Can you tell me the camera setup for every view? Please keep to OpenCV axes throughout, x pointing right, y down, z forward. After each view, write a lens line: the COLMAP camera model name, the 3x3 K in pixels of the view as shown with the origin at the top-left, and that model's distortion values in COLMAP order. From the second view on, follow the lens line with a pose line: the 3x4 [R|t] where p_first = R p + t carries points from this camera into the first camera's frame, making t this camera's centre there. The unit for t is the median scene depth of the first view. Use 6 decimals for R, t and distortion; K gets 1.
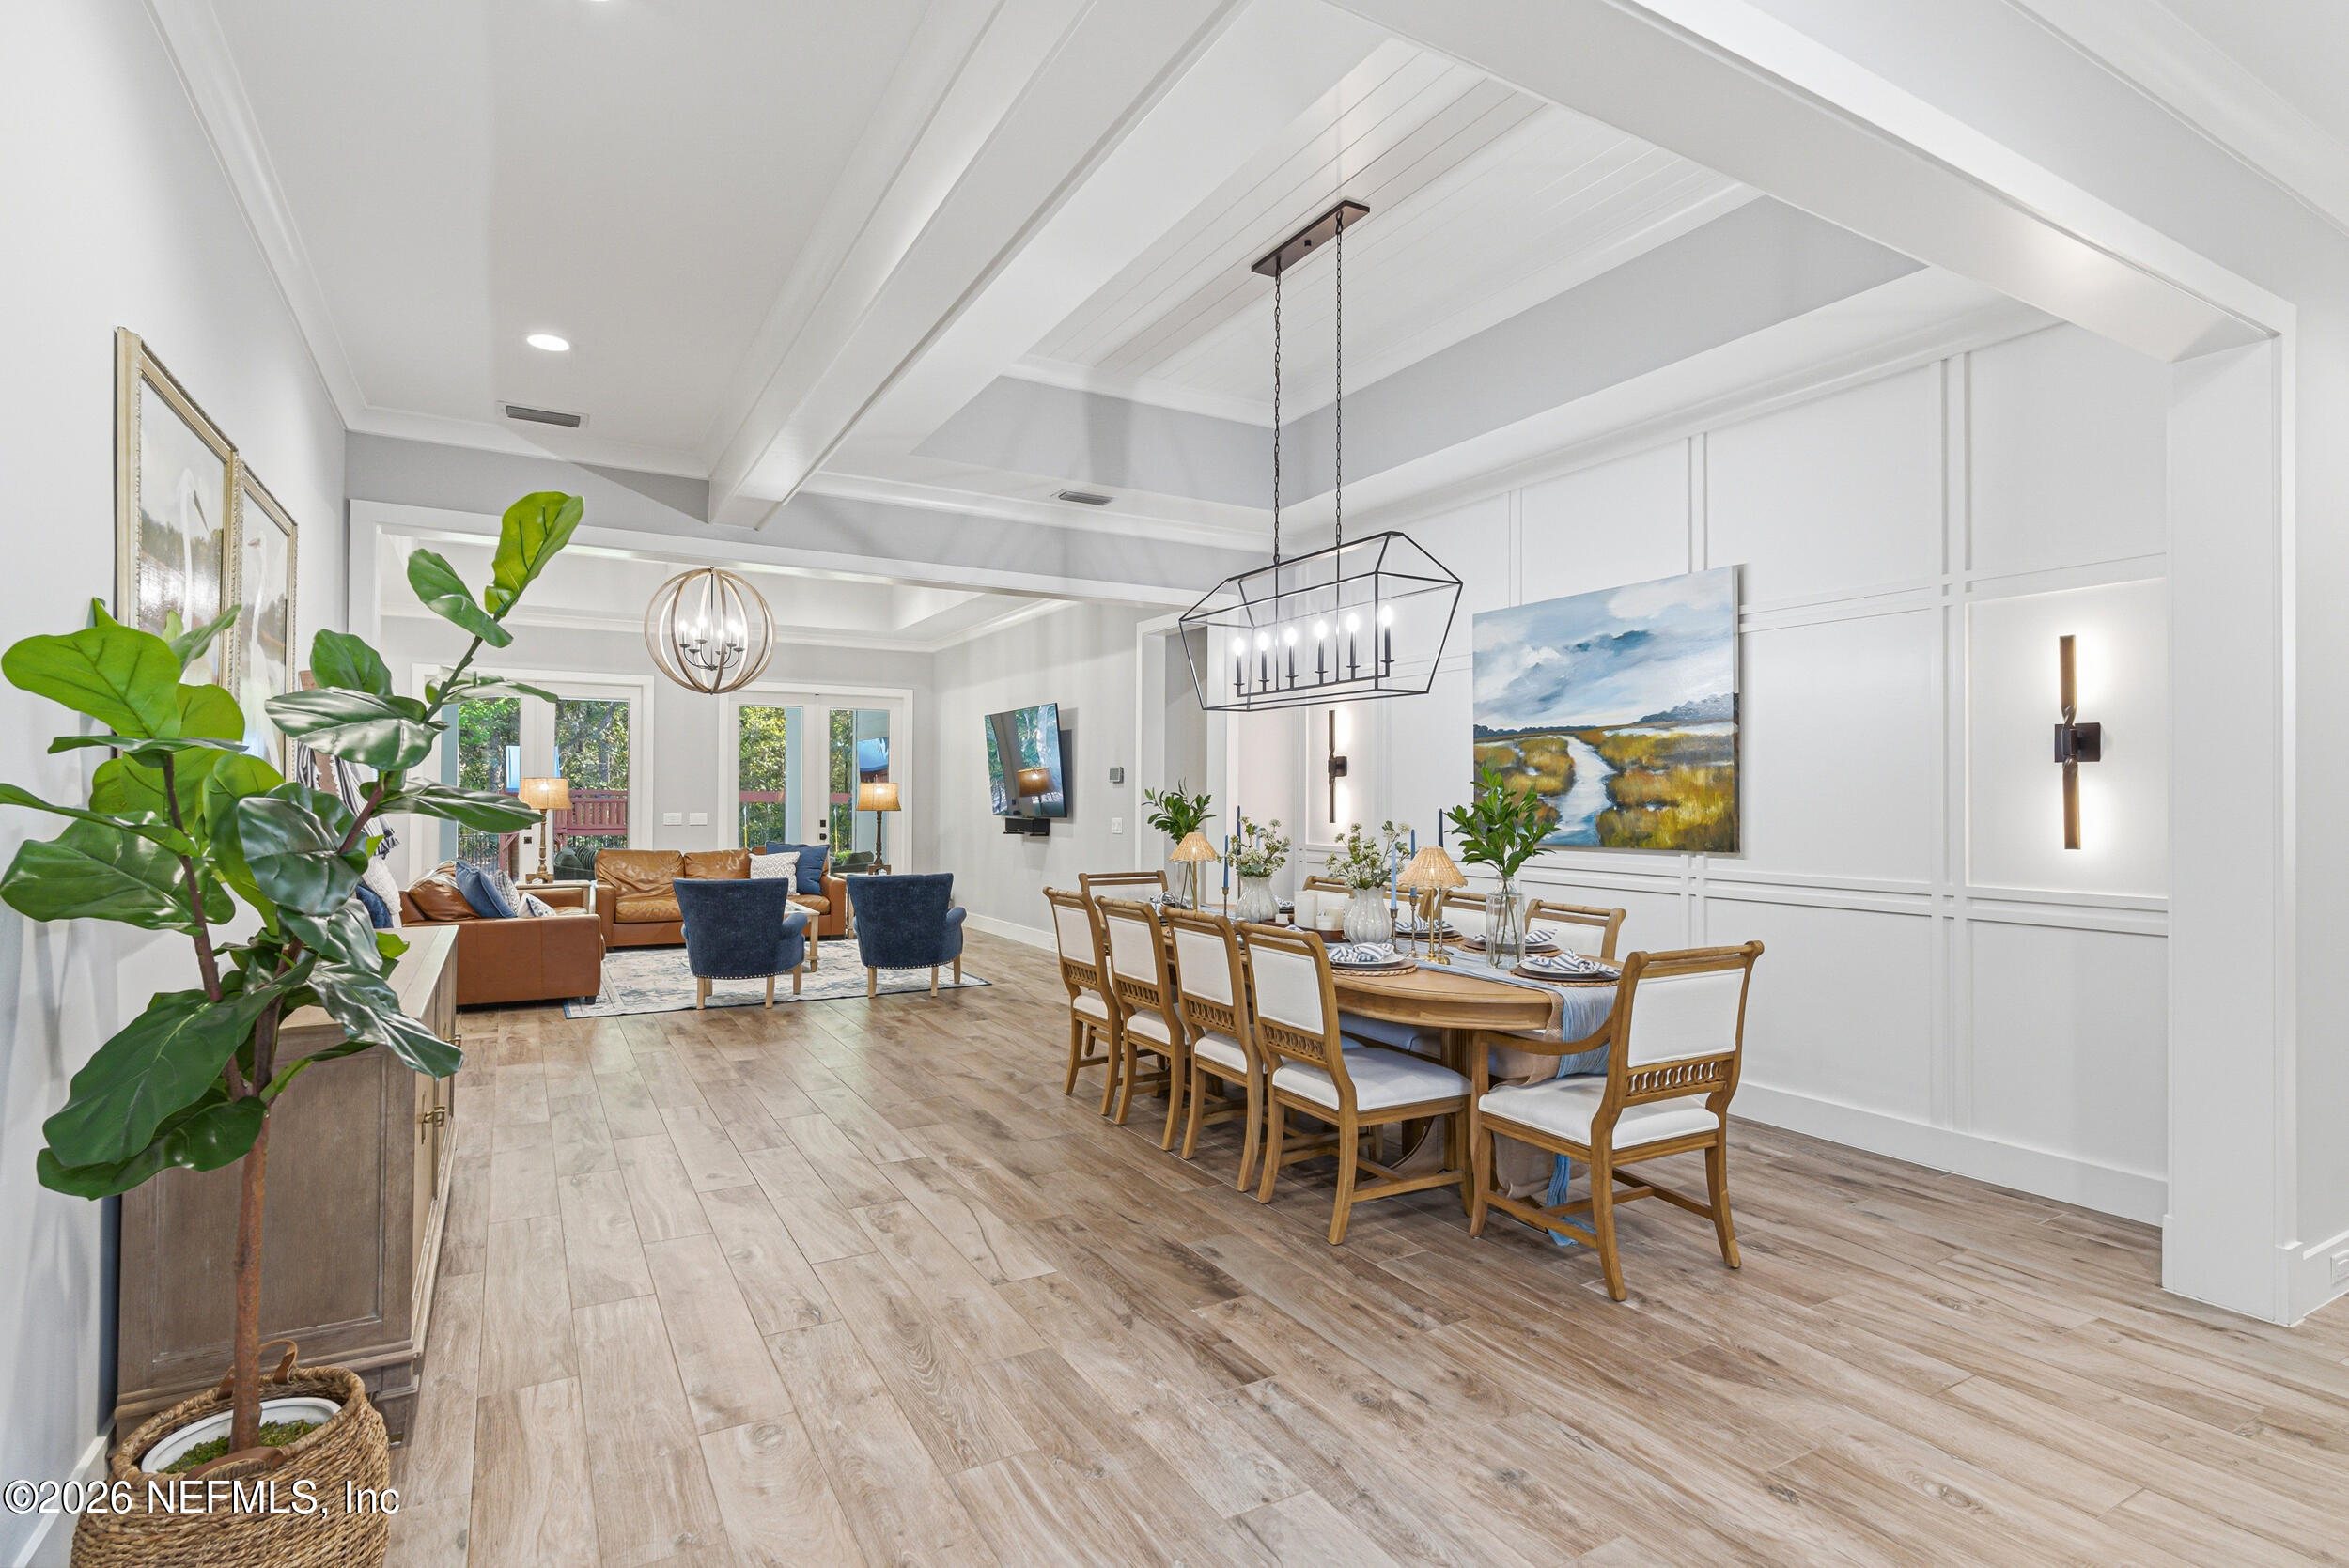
lens RADIAL K [[1139.5, 0, 1174.5], [0, 1139.5, 784.0], [0, 0, 1]] dist [0.017530, 0.000125]
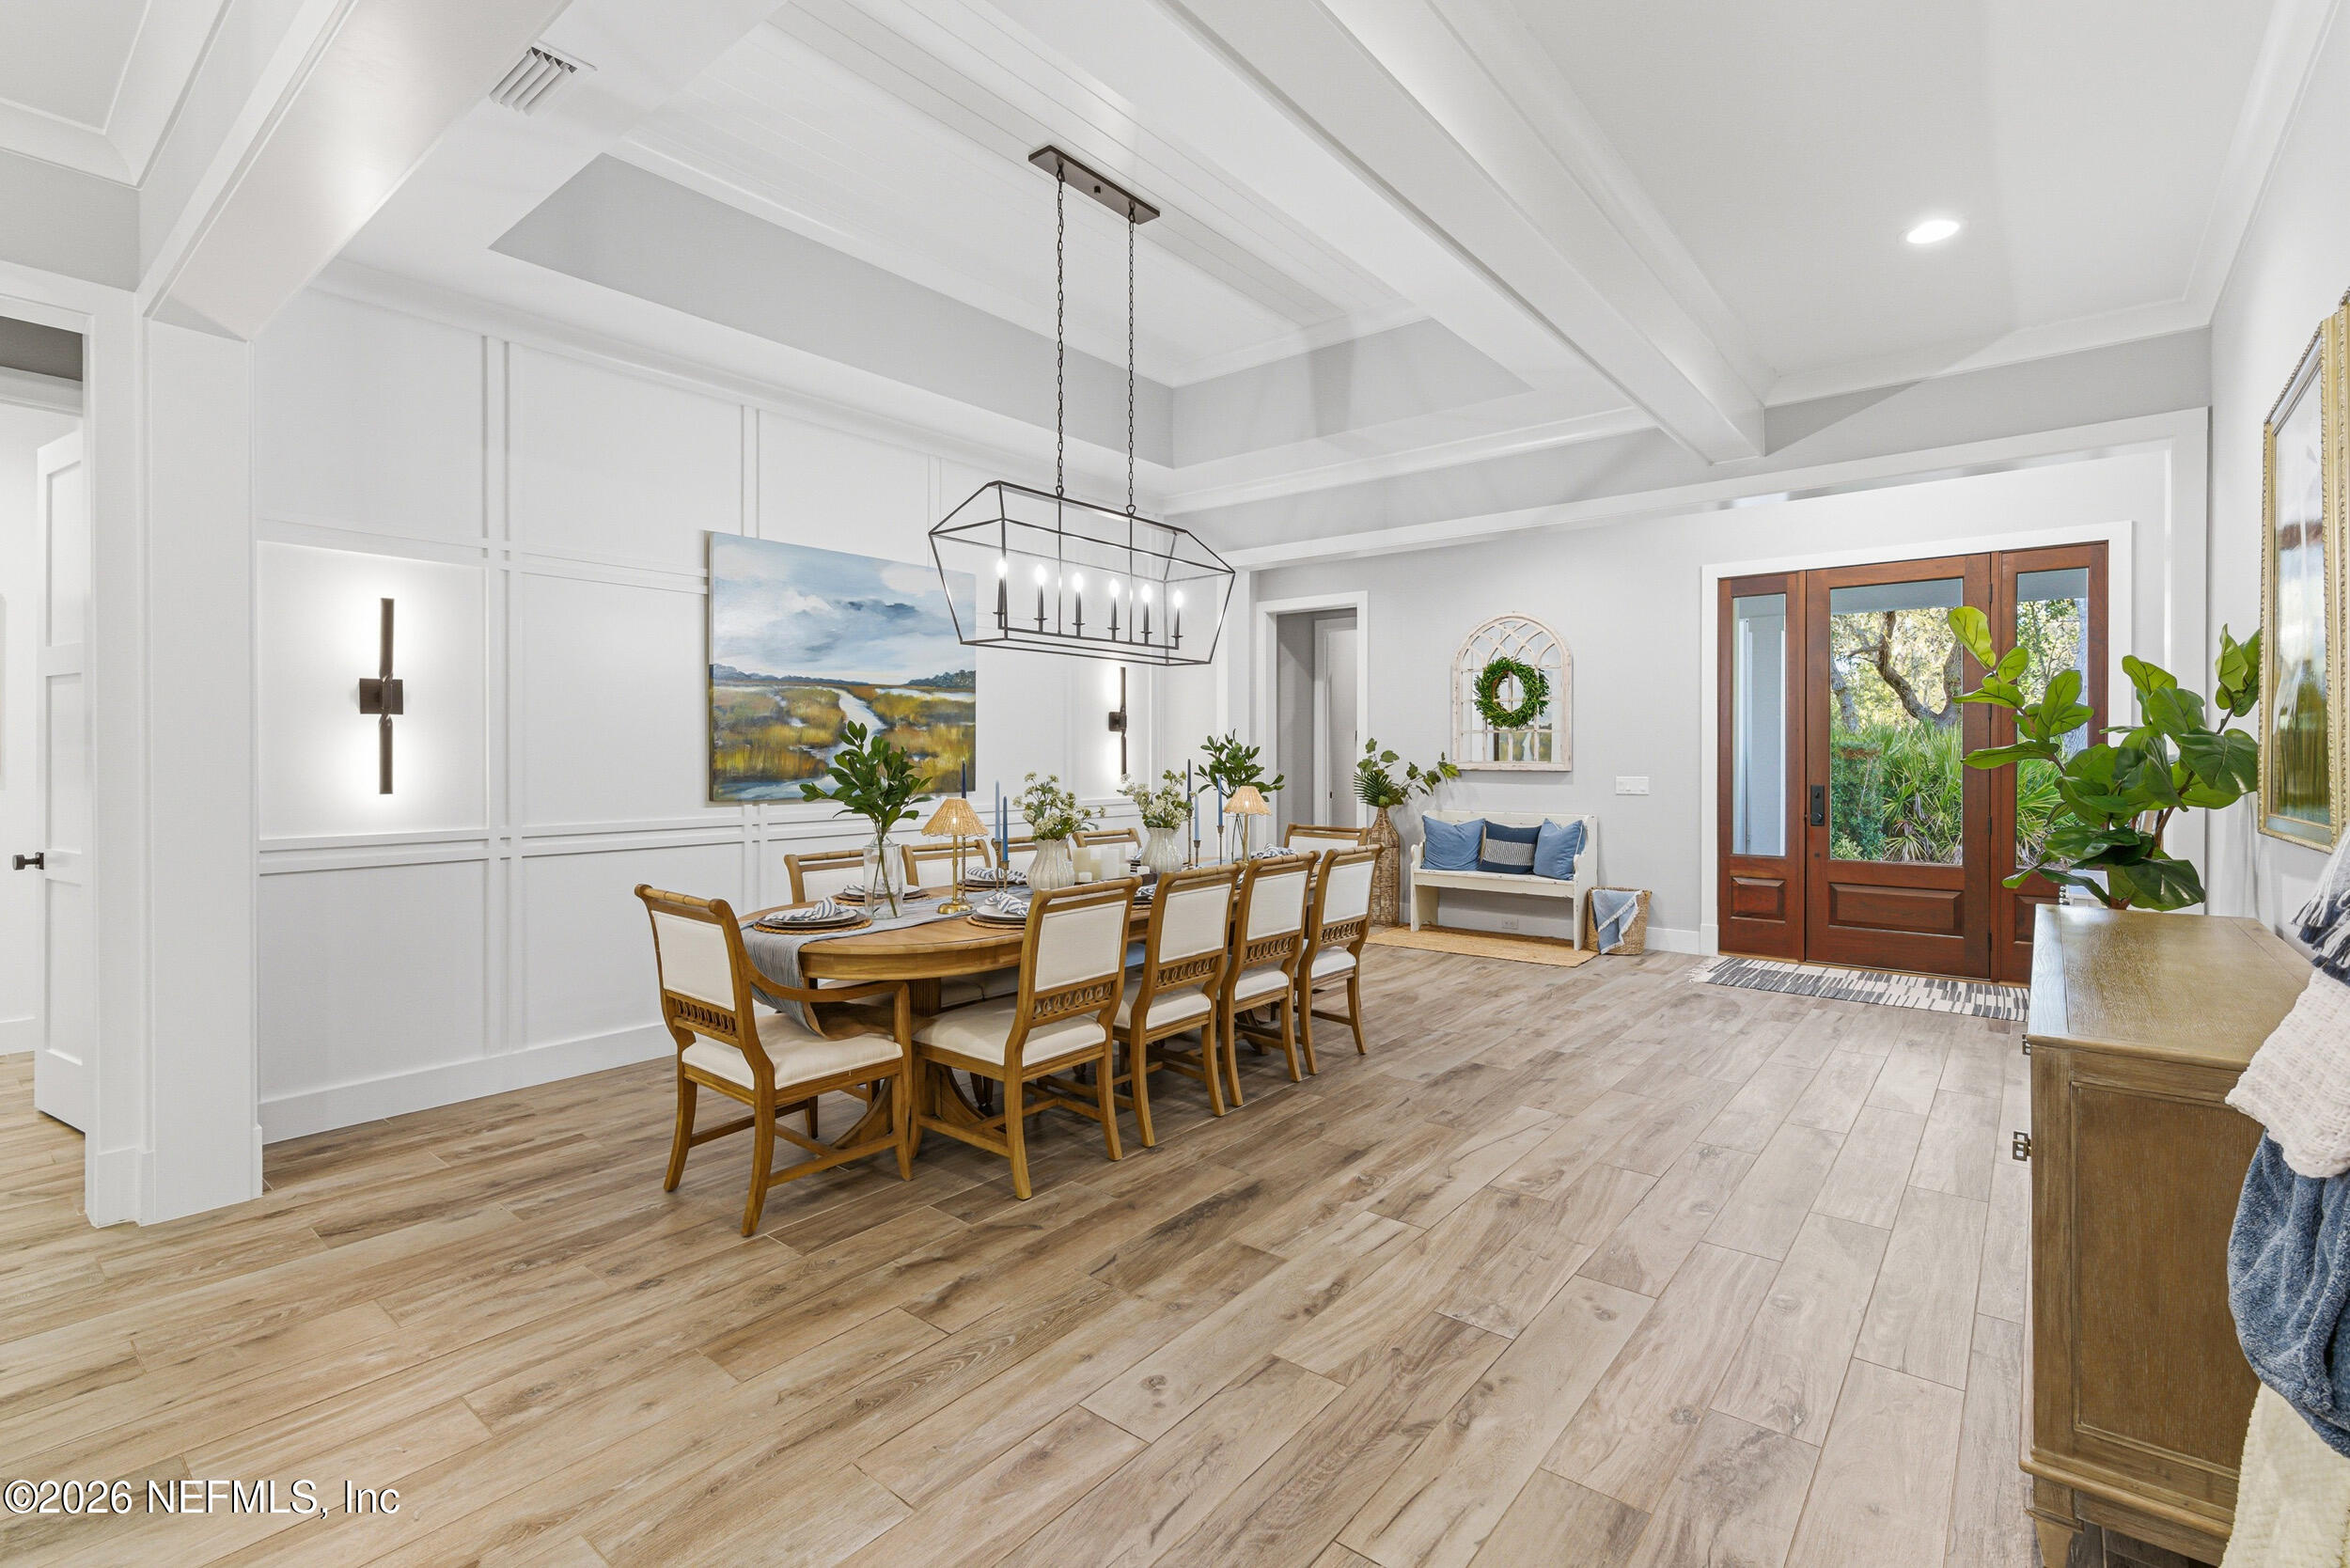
lens RADIAL K [[1071.3, 0, 1162.0], [0, 1071.3, 759.6], [0, 0, 1]] dist [-0.002341, 0.000034]
pose [[-0.348746, -0.009093, 0.937173, -0.728864], [-0.011579, 0.999918, 0.005393, 0.013456], [-0.937146, -0.008971, -0.348823, 1.189721]]
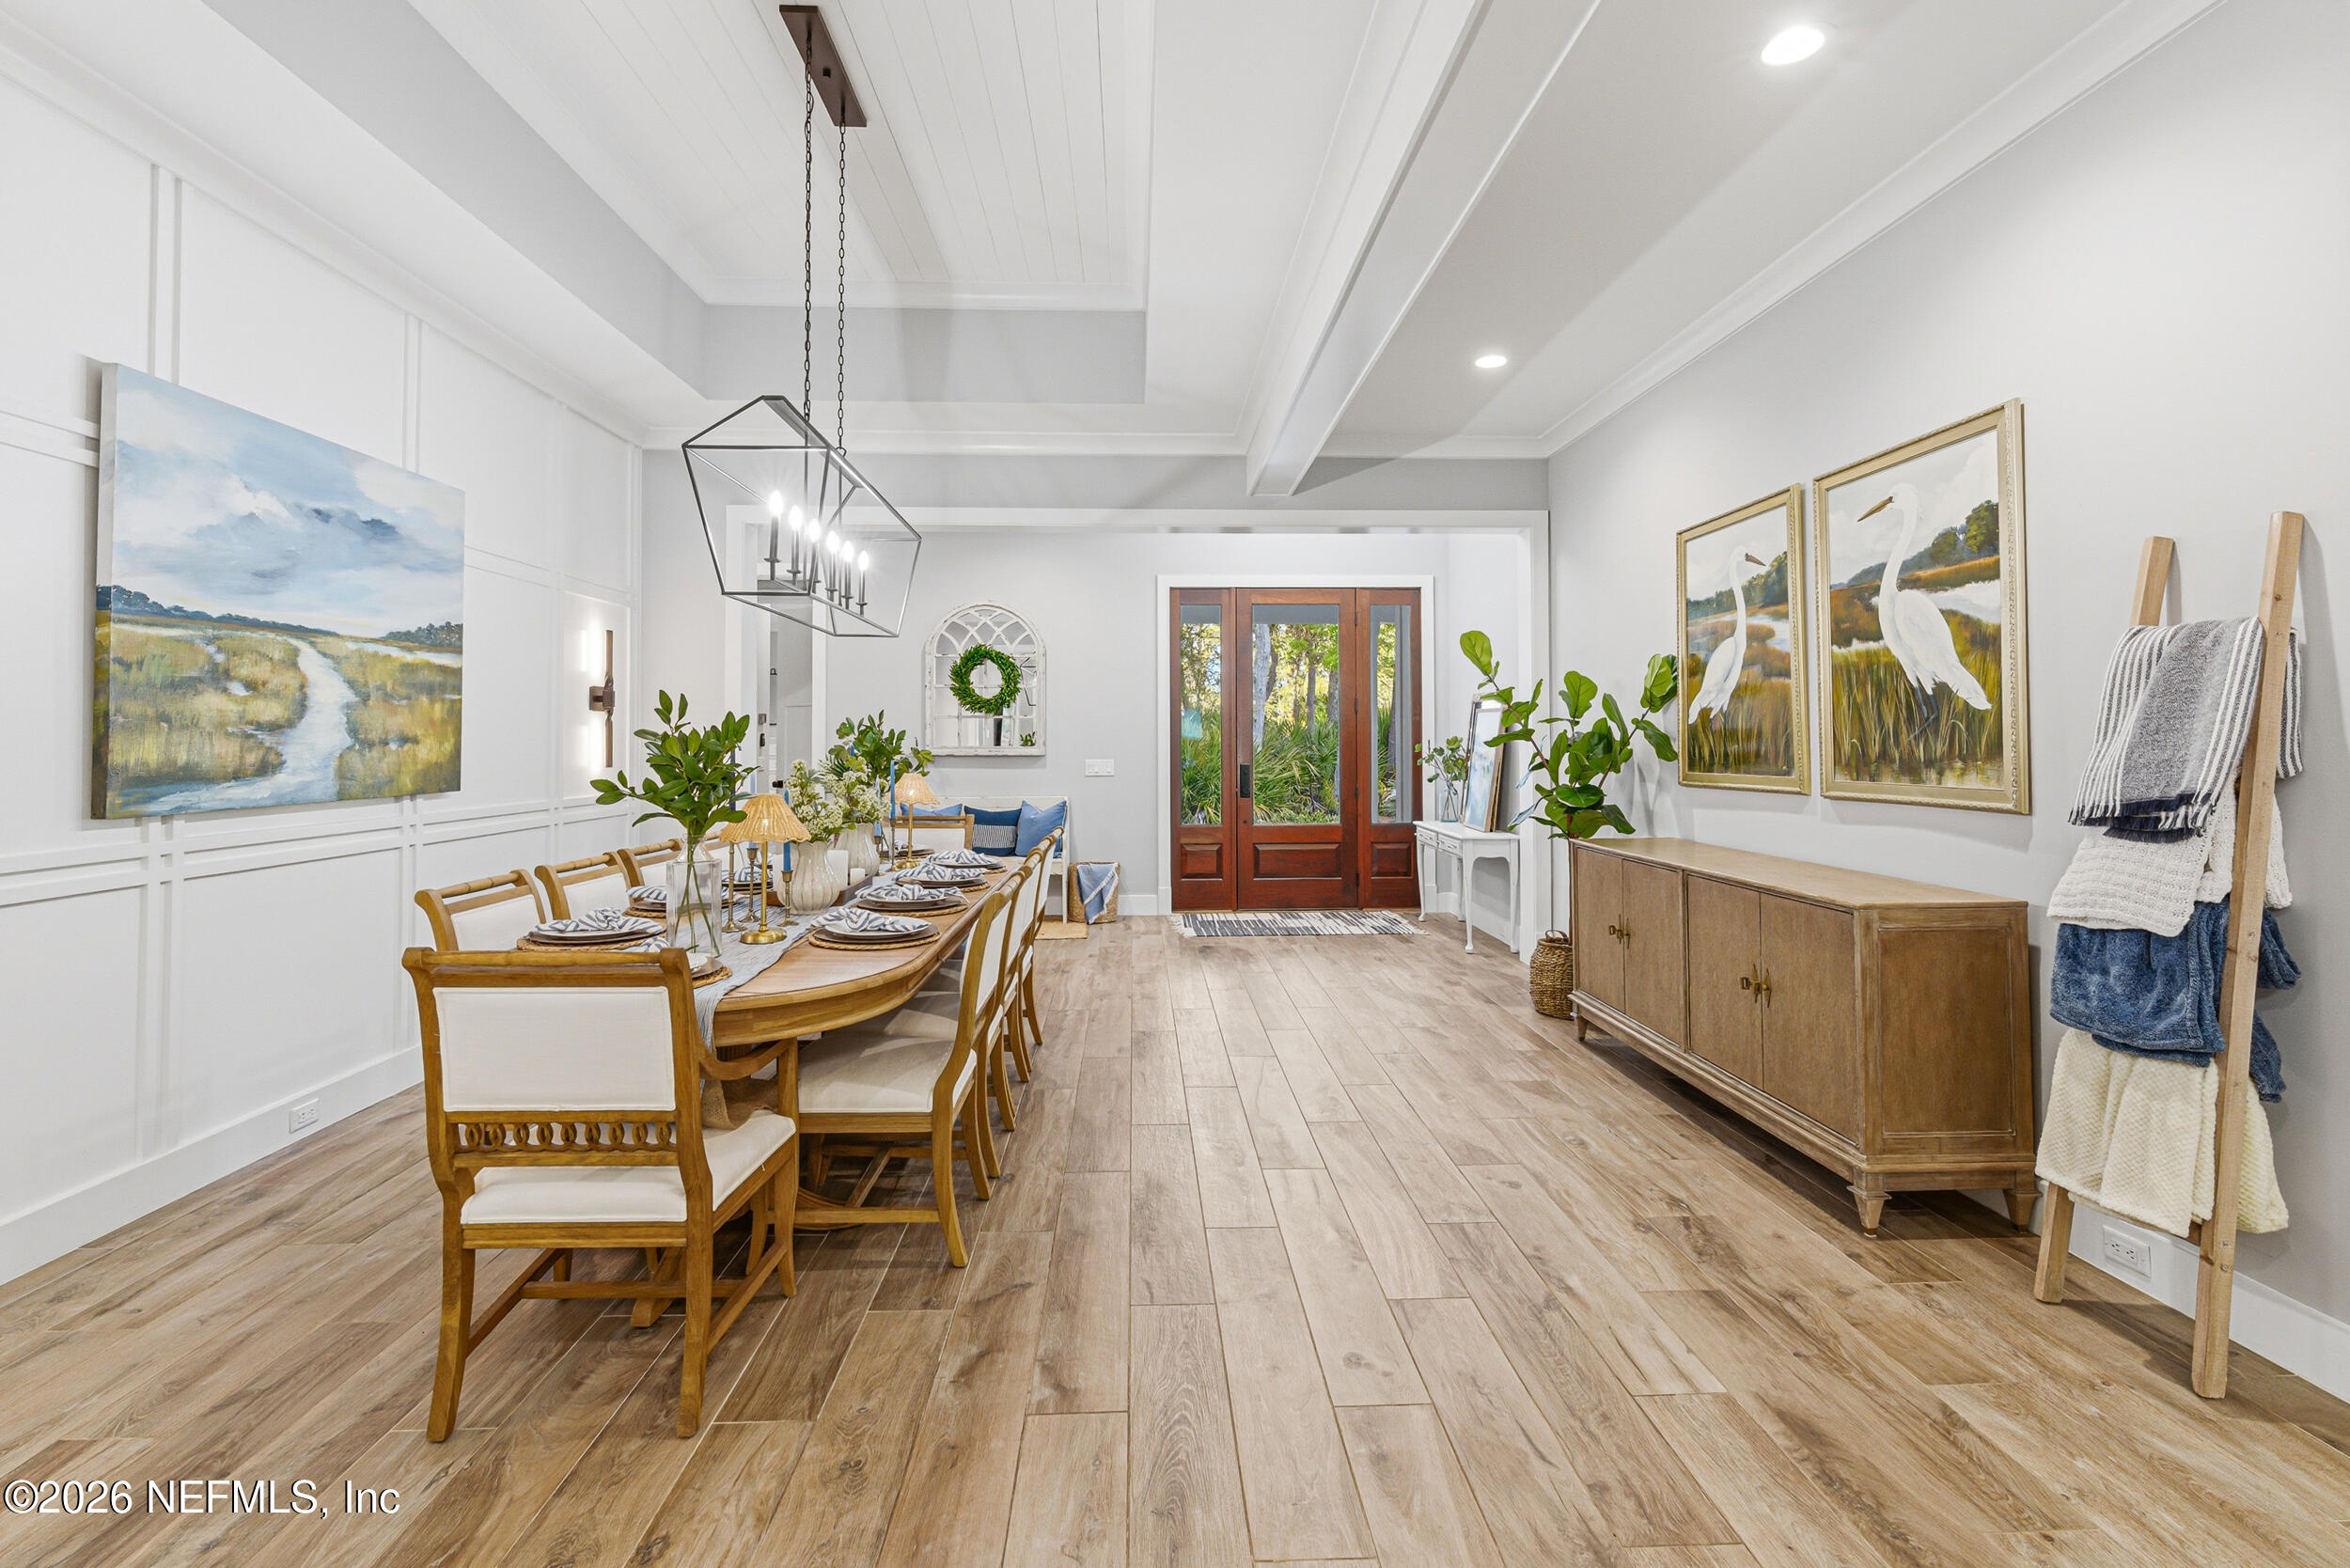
lens RADIAL K [[1103.4, 0, 1180.4], [0, 1103.4, 719.0], [0, 0, 1]] dist [-0.001094, -0.000056]
pose [[-0.887878, 0.007854, 0.460012, -0.454950], [-0.005443, 0.999605, -0.027572, 0.021119], [-0.460047, -0.026984, -0.887485, 1.491273]]
